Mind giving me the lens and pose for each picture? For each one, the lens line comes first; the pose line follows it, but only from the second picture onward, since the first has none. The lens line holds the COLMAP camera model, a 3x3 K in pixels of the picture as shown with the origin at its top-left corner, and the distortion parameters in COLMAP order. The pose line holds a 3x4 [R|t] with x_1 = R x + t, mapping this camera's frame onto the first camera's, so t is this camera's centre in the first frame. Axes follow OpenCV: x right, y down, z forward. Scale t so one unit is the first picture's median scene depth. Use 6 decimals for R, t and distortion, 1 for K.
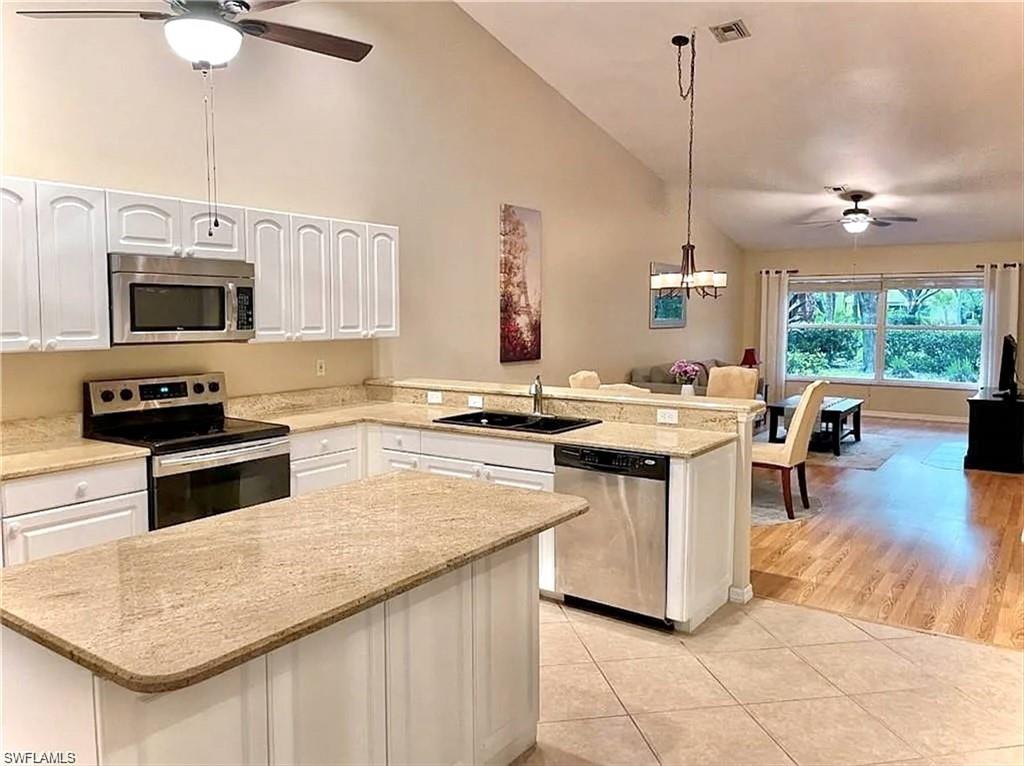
lens RADIAL K [[756.5, 0, 512.0], [0, 756.5, 383.0], [0, 0, 1]] dist [0.102530, -0.148872]
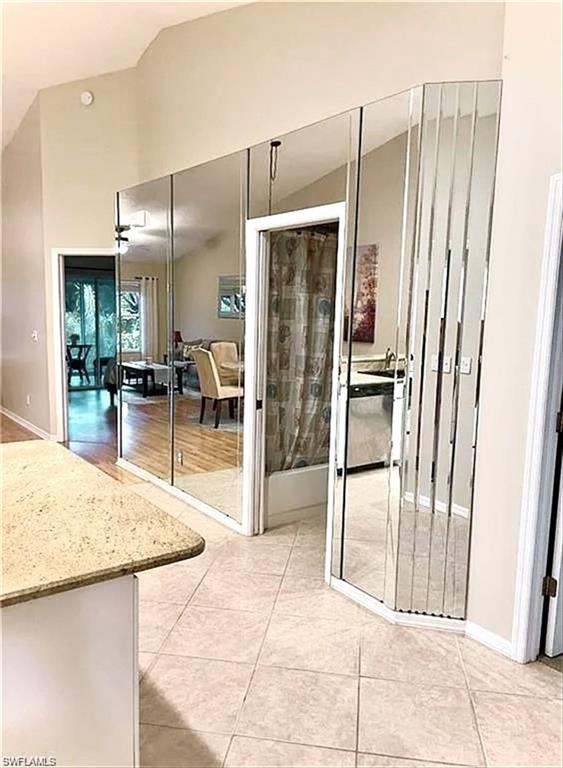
lens RADIAL K [[621.9, 0, 281.5], [0, 621.9, 384.0], [0, 0, 1]] dist [-0.000303, -0.000411]
pose [[0.332113, -0.123684, 0.935095, -0.385191], [0.074643, 0.991703, 0.104661, -0.016031], [-0.940282, 0.035039, 0.338589, 0.097332]]
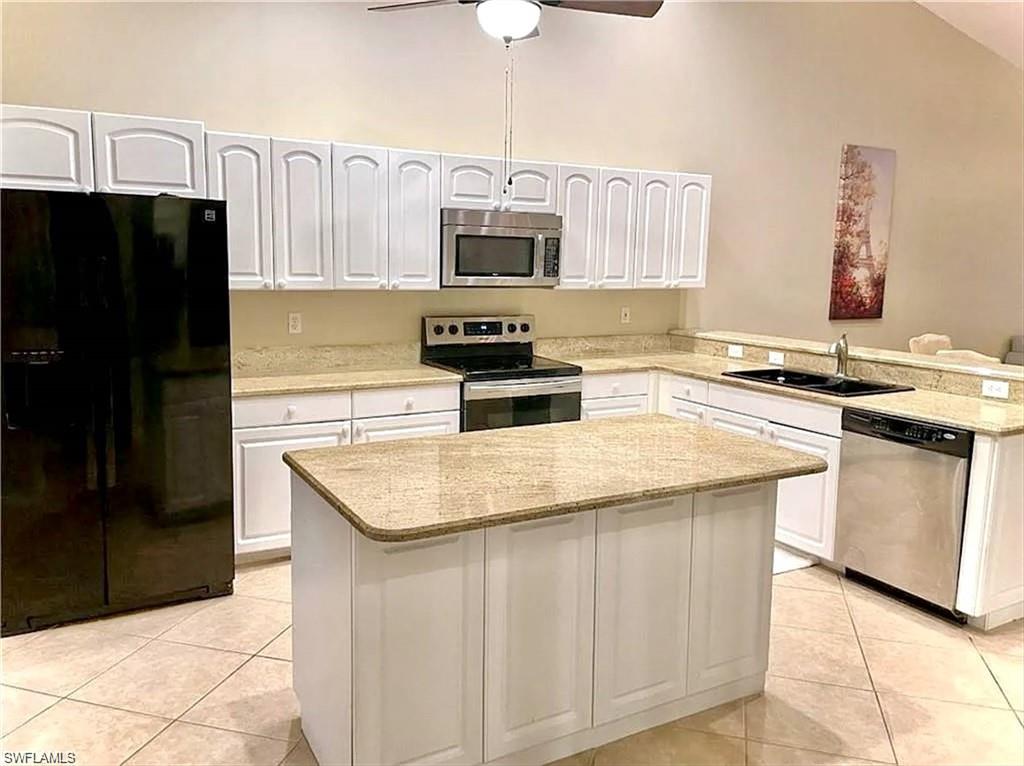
lens RADIAL K [[756.5, 0, 512.0], [0, 756.5, 383.0], [0, 0, 1]] dist [0.102530, -0.148872]
pose [[0.907169, 0.085247, -0.412040, 0.066449], [-0.058766, 0.995333, 0.076542, 0.002154], [0.416642, -0.045223, 0.907945, -0.026172]]
